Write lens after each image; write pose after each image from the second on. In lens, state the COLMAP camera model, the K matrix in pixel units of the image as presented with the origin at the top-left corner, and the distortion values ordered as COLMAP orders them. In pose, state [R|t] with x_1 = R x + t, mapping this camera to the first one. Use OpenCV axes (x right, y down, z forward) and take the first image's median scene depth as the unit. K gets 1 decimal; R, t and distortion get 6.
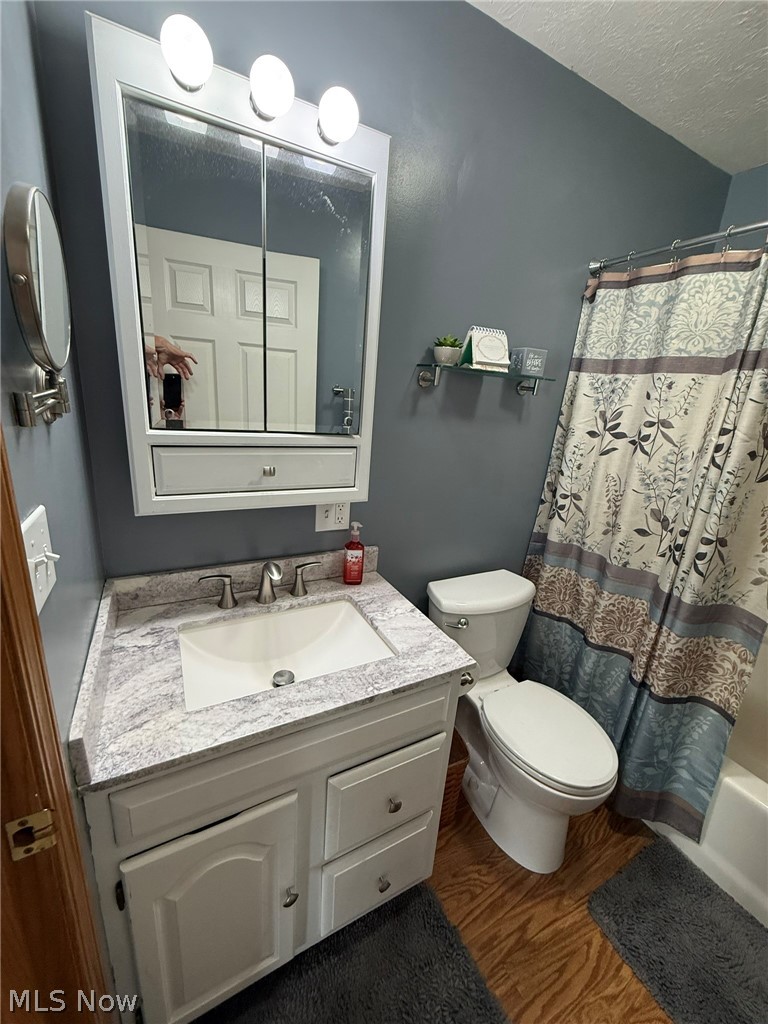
lens RADIAL K [[407.9, 0, 384.9], [0, 407.9, 511.3], [0, 0, 1]] dist [-0.000635, 0.000039]
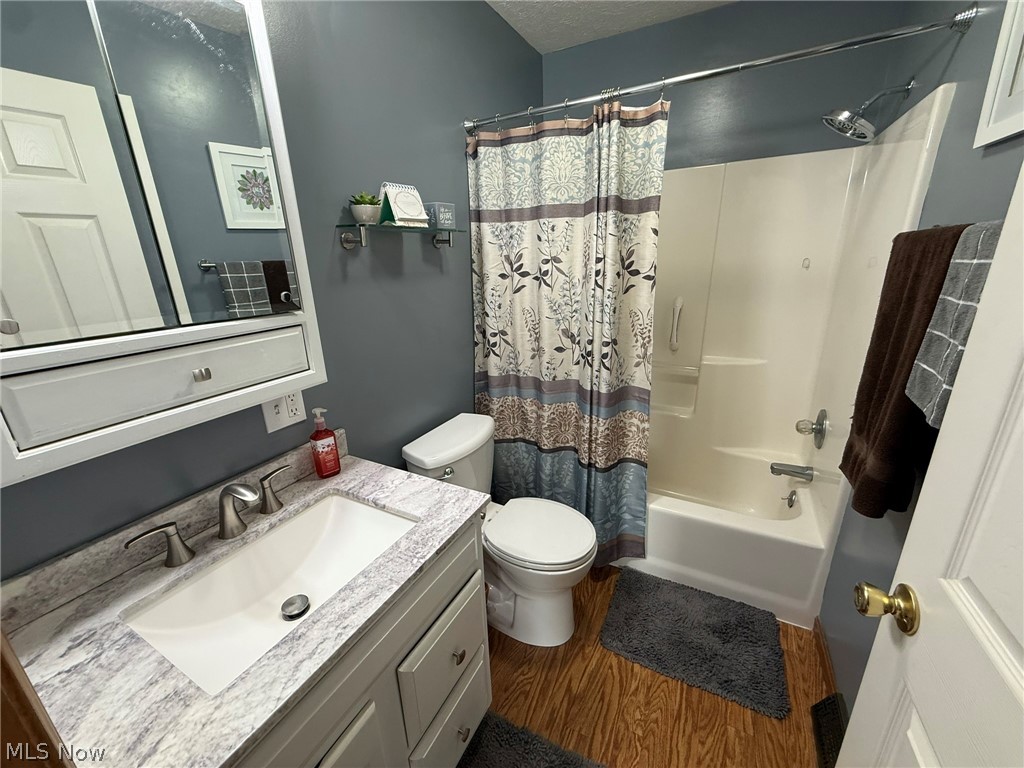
lens RADIAL K [[407.9, 0, 508.6], [0, 407.9, 386.2], [0, 0, 1]] dist [-0.000635, 0.000039]
pose [[0.826322, -0.265828, 0.496515, -0.161467], [0.246031, 0.963411, 0.106342, -0.012408], [-0.506617, 0.034286, 0.861489, 0.020316]]
